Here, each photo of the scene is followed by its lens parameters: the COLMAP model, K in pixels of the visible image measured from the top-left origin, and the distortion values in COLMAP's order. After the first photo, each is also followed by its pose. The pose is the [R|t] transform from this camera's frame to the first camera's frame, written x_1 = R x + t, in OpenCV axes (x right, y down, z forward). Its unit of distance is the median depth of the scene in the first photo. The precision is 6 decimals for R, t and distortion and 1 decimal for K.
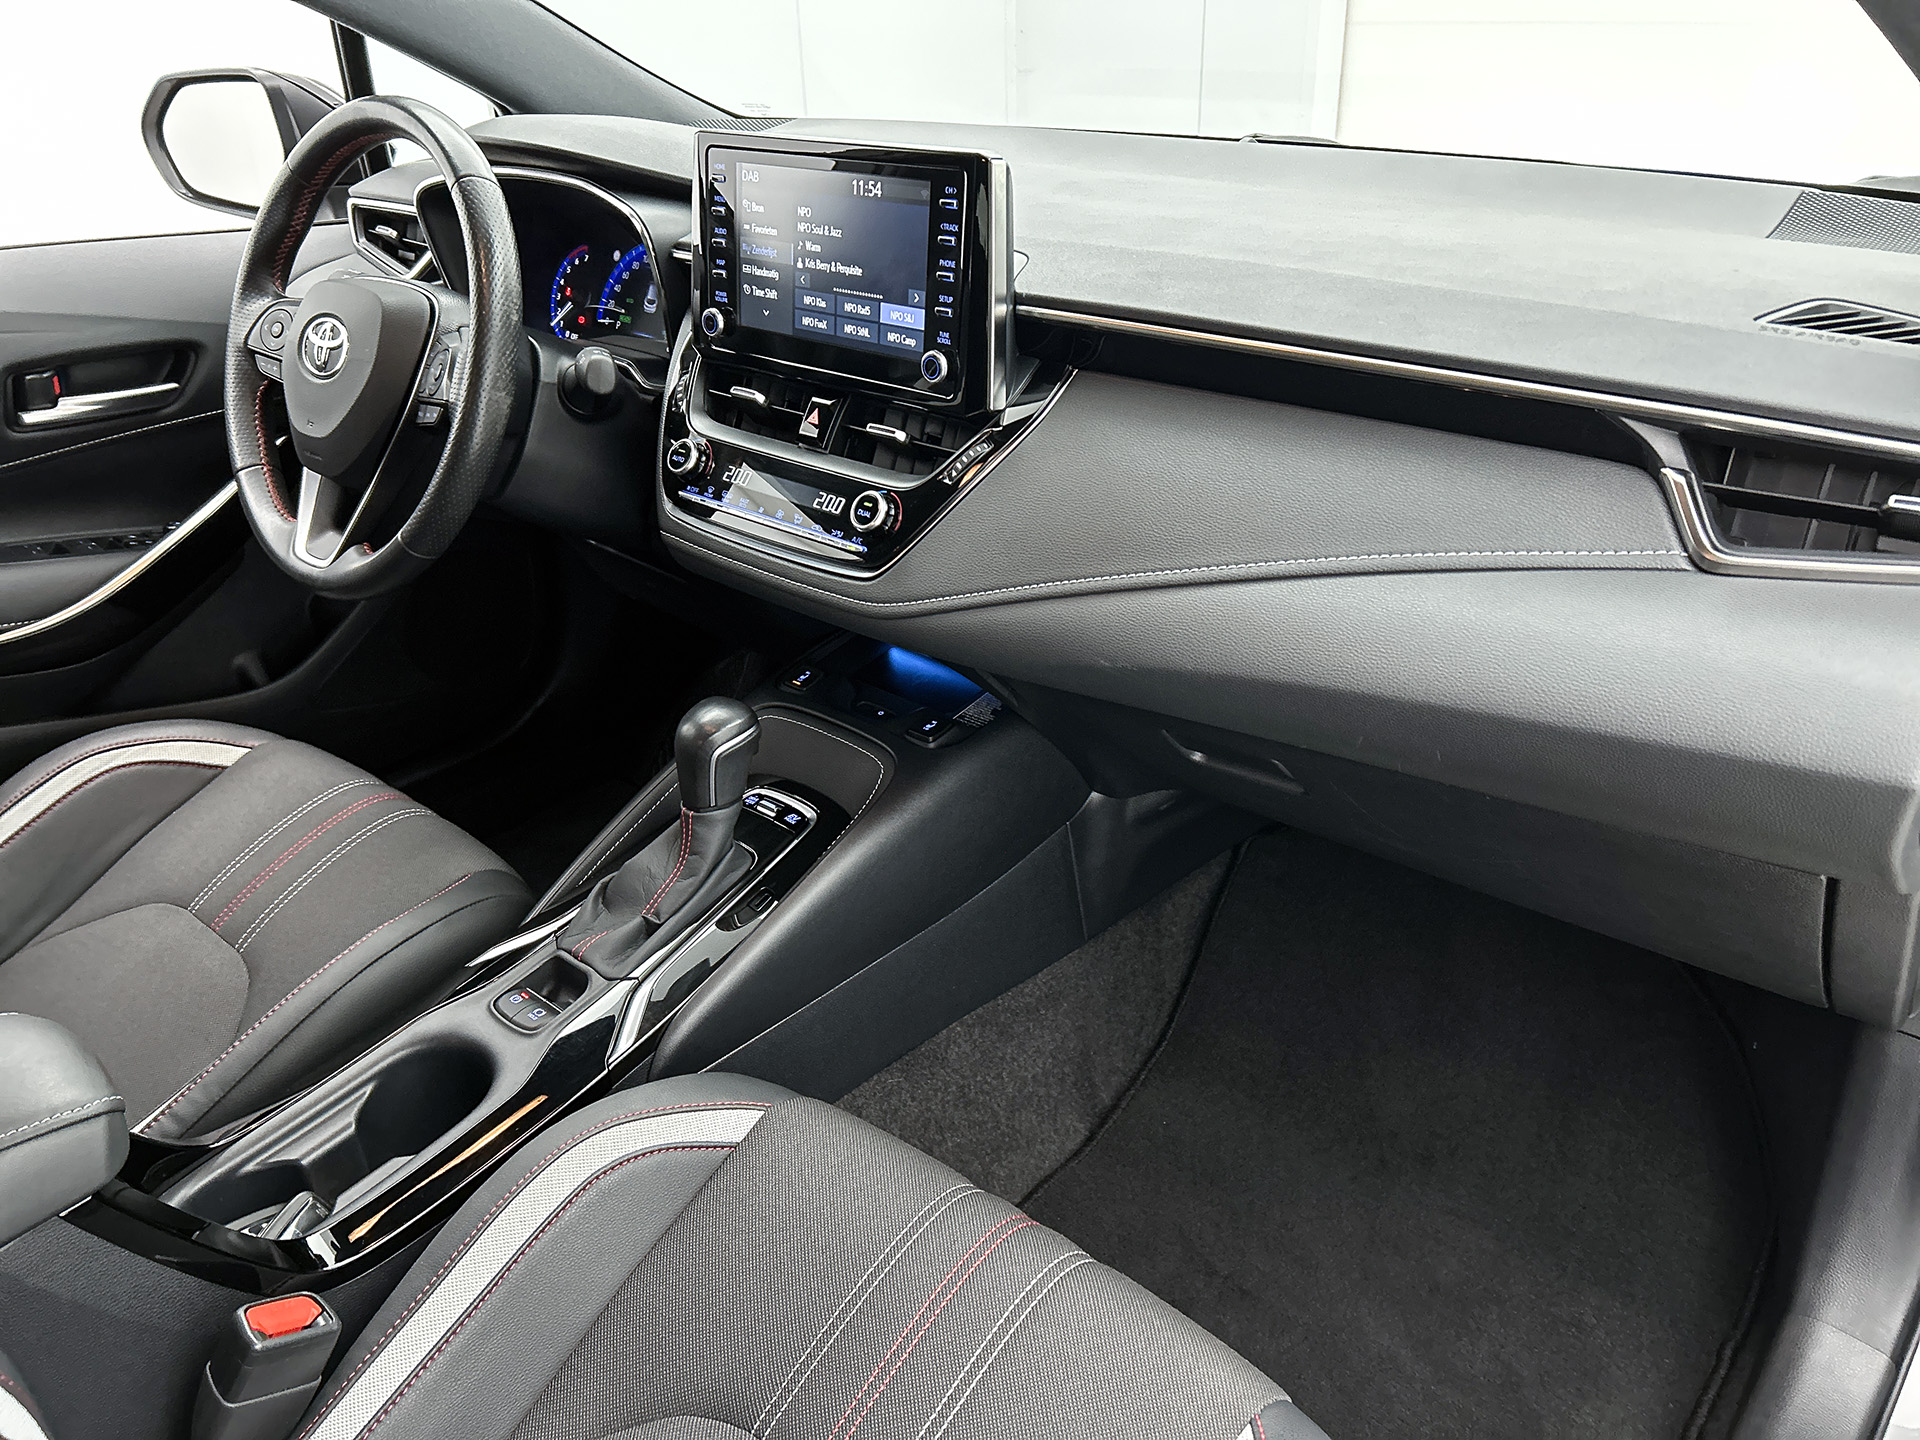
lens RADIAL K [[1449.3, 0, 970.2], [0, 1449.3, 719.4], [0, 0, 1]] dist [0.050322, -0.026284]
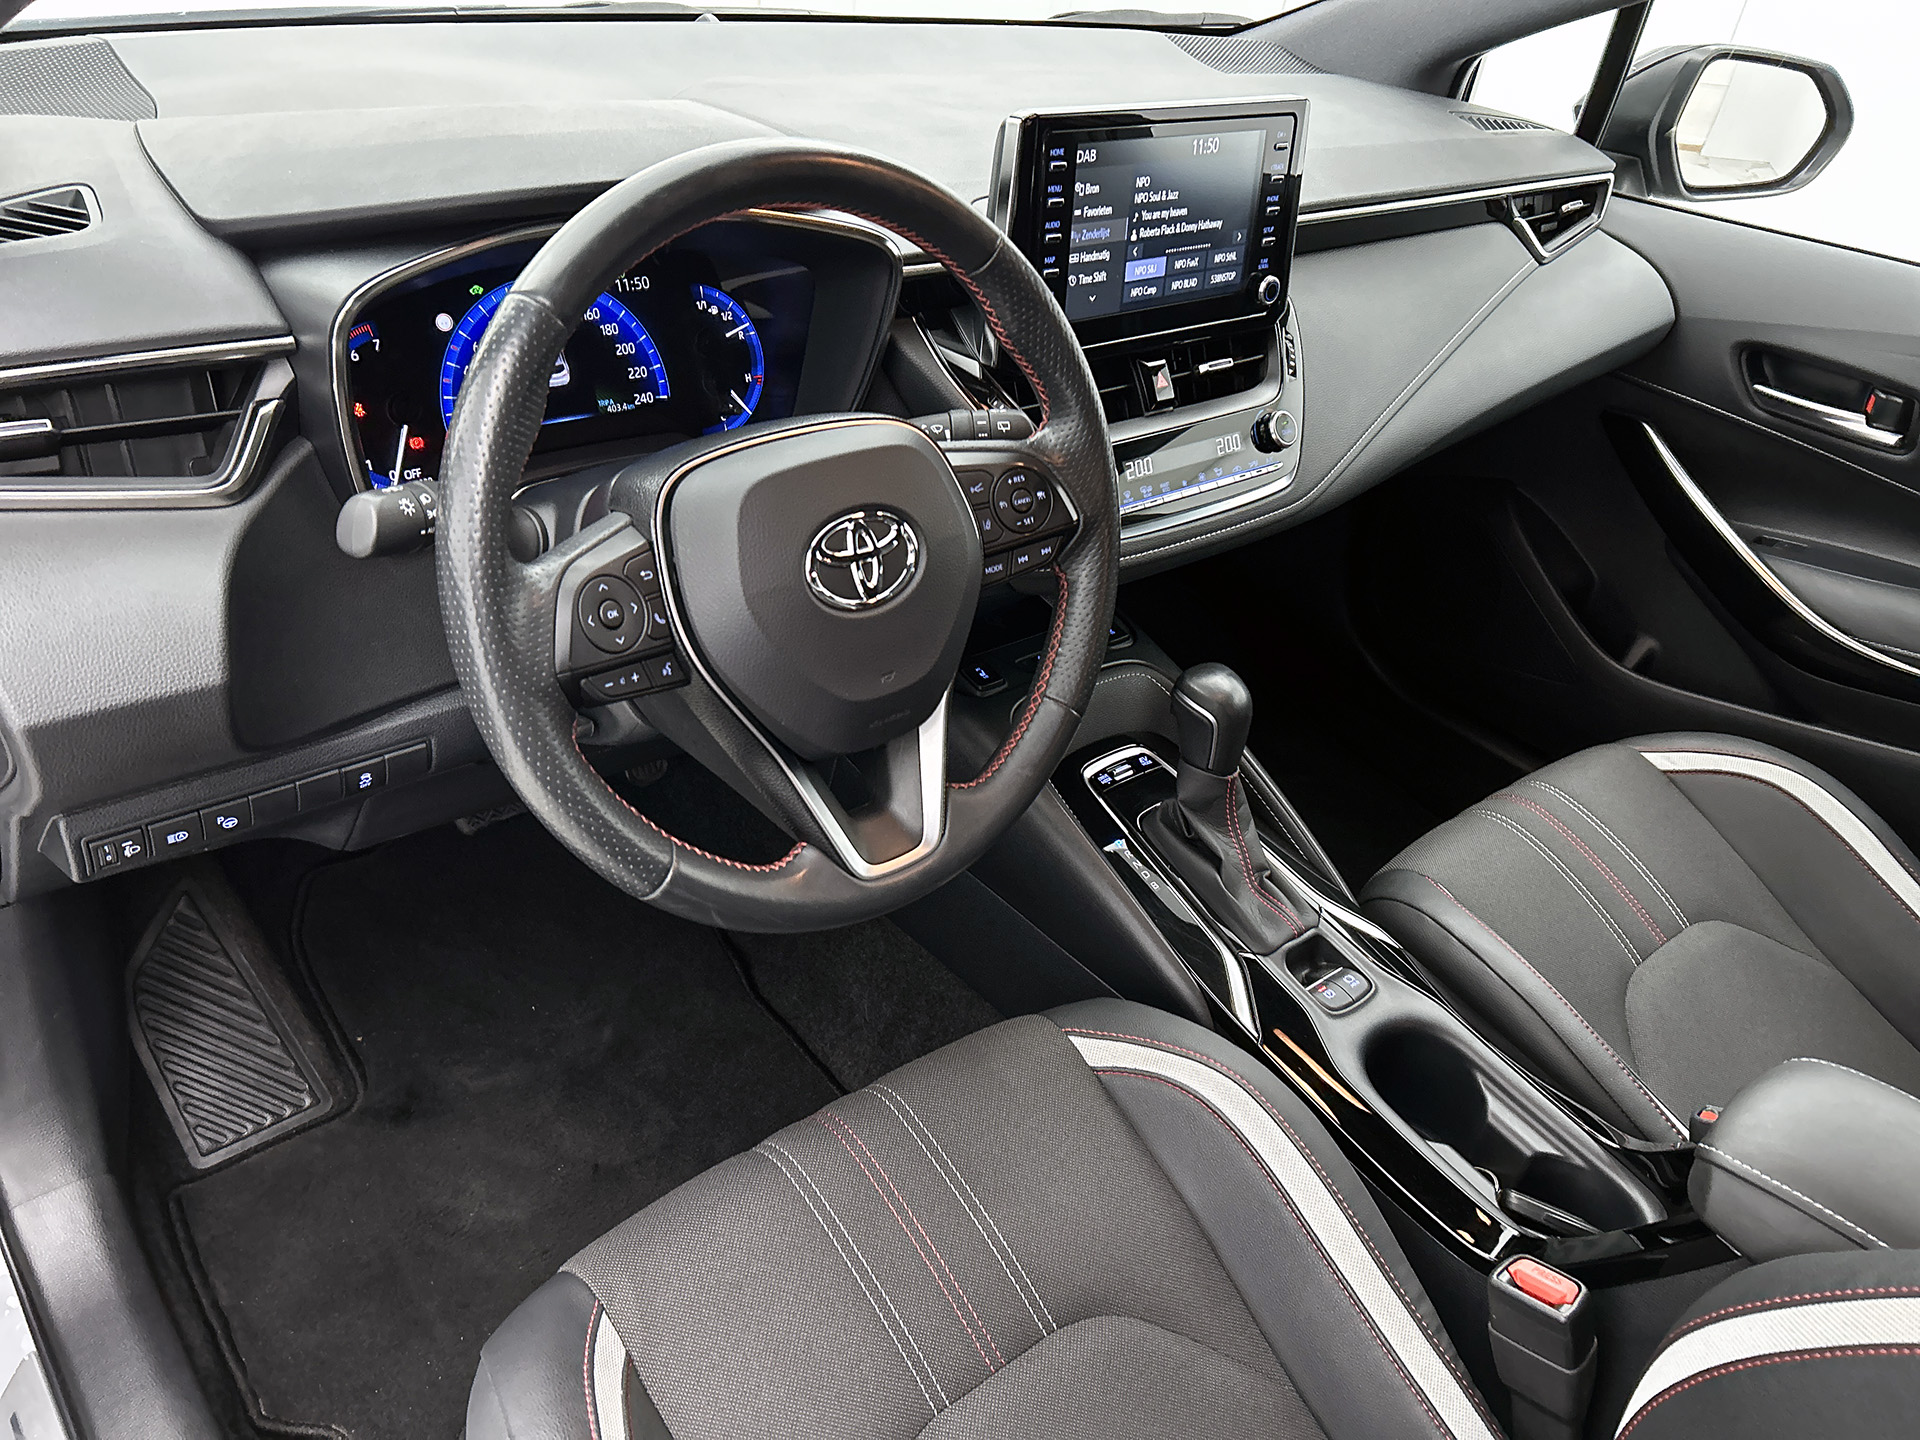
lens RADIAL K [[1449.3, 0, 974.4], [0, 1449.3, 716.2], [0, 0, 1]] dist [0.050322, -0.026284]
pose [[0.156538, -0.514729, 0.842941, -1.129106], [0.345333, 0.828119, 0.441548, -0.518600], [-0.925333, 0.221976, 0.307385, 0.879177]]
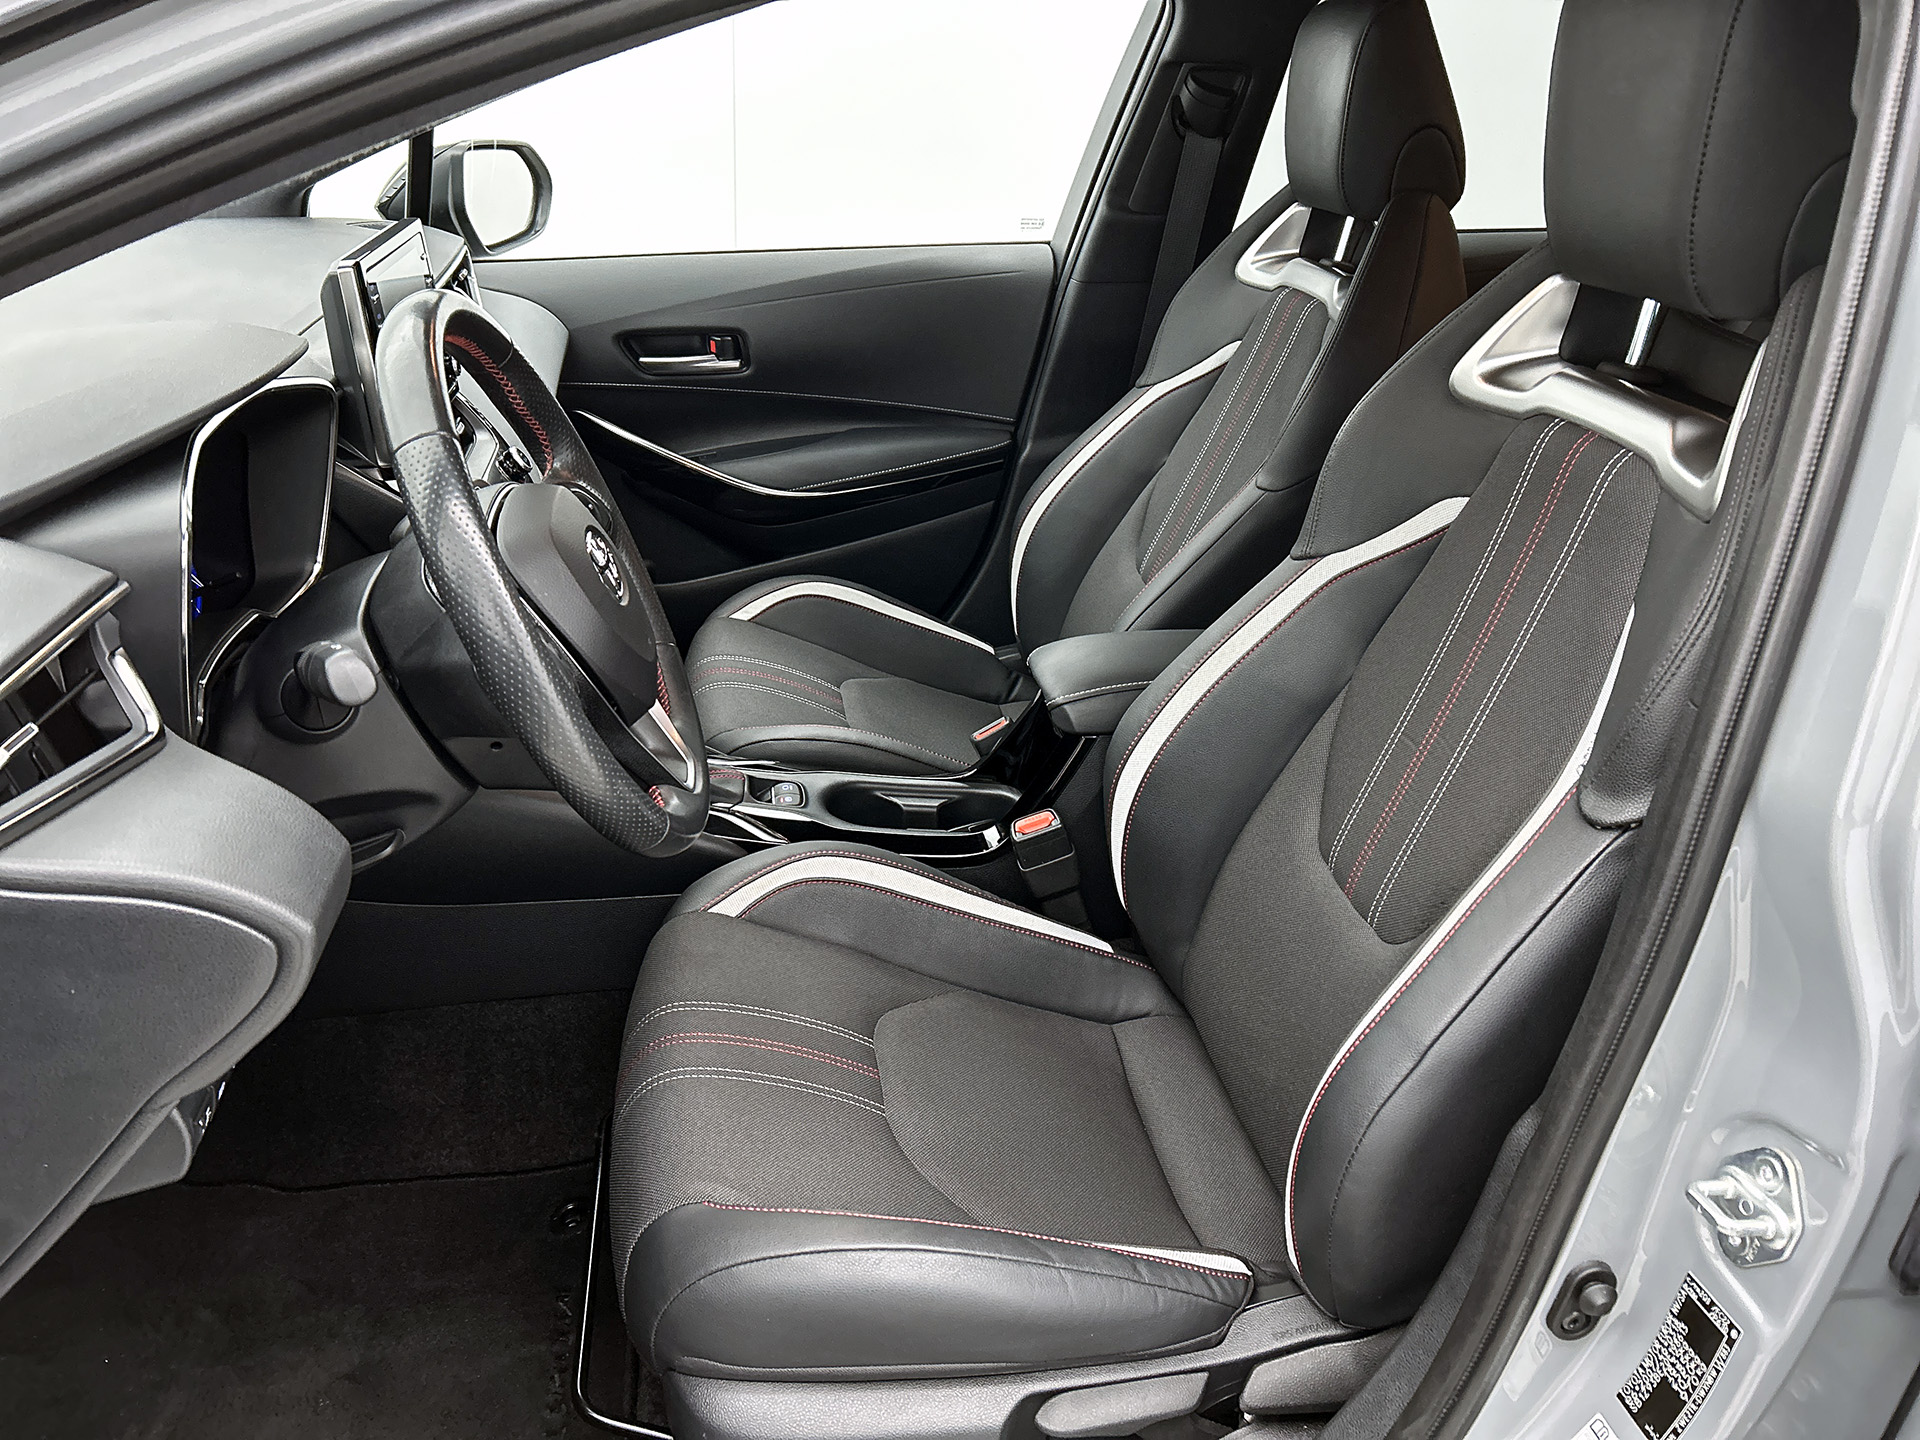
lens RADIAL K [[1449.3, 0, 954.2], [0, 1449.3, 712.5], [0, 0, 1]] dist [0.050322, -0.026284]
pose [[-0.762470, -0.281187, 0.582729, -1.260763], [0.281179, 0.667141, 0.689827, -0.819385], [-0.582732, 0.689824, -0.429611, 1.477295]]
